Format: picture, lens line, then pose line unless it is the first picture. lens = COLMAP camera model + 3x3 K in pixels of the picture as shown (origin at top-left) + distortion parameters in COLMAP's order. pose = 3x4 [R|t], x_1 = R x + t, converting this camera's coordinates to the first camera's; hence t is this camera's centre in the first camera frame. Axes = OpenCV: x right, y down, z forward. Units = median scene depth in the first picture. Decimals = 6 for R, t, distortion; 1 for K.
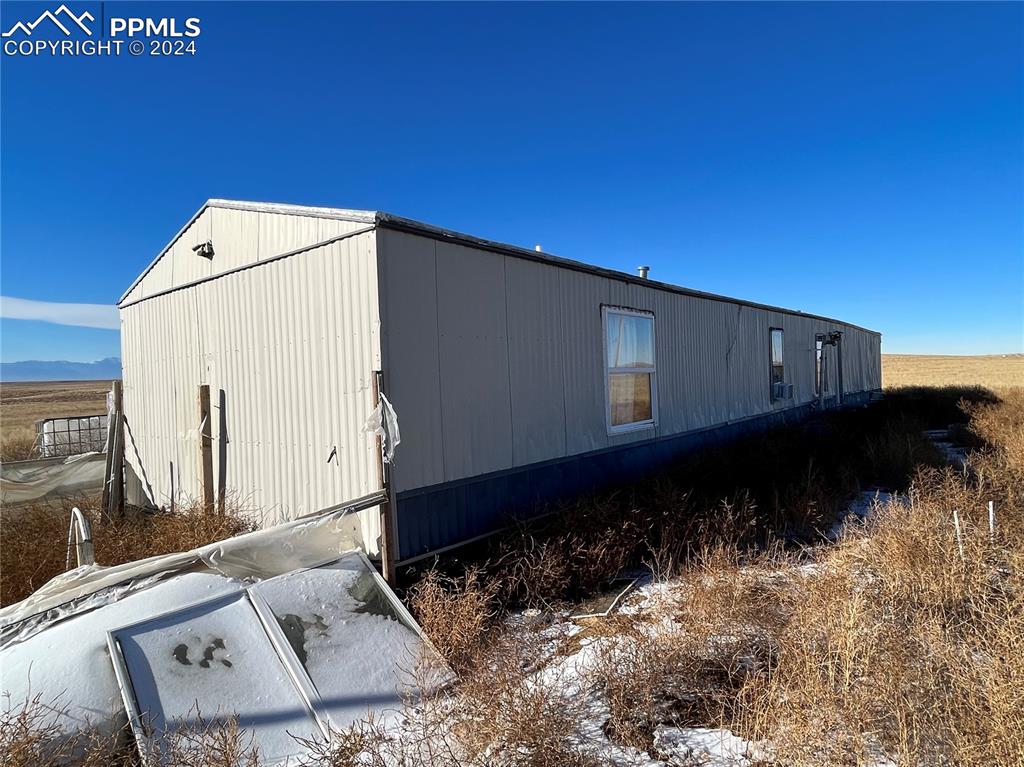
lens RADIAL K [[634.1, 0, 516.4], [0, 634.1, 382.2], [0, 0, 1]] dist [0.000985, 0.001642]
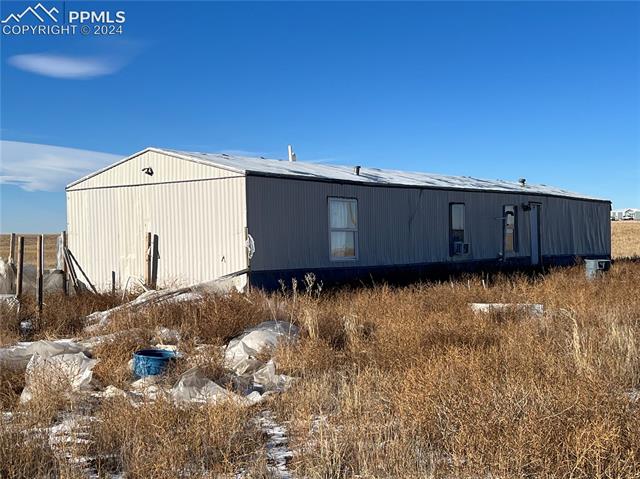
lens RADIAL K [[1062.6, 0, 319.7], [0, 1062.6, 240.1], [0, 0, 1]] dist [0.053594, 0.000000]
pose [[0.994312, 0.015027, 0.105440, -0.286863], [-0.013211, 0.999752, -0.017902, 0.089658], [-0.105683, 0.016407, 0.994265, -2.746668]]
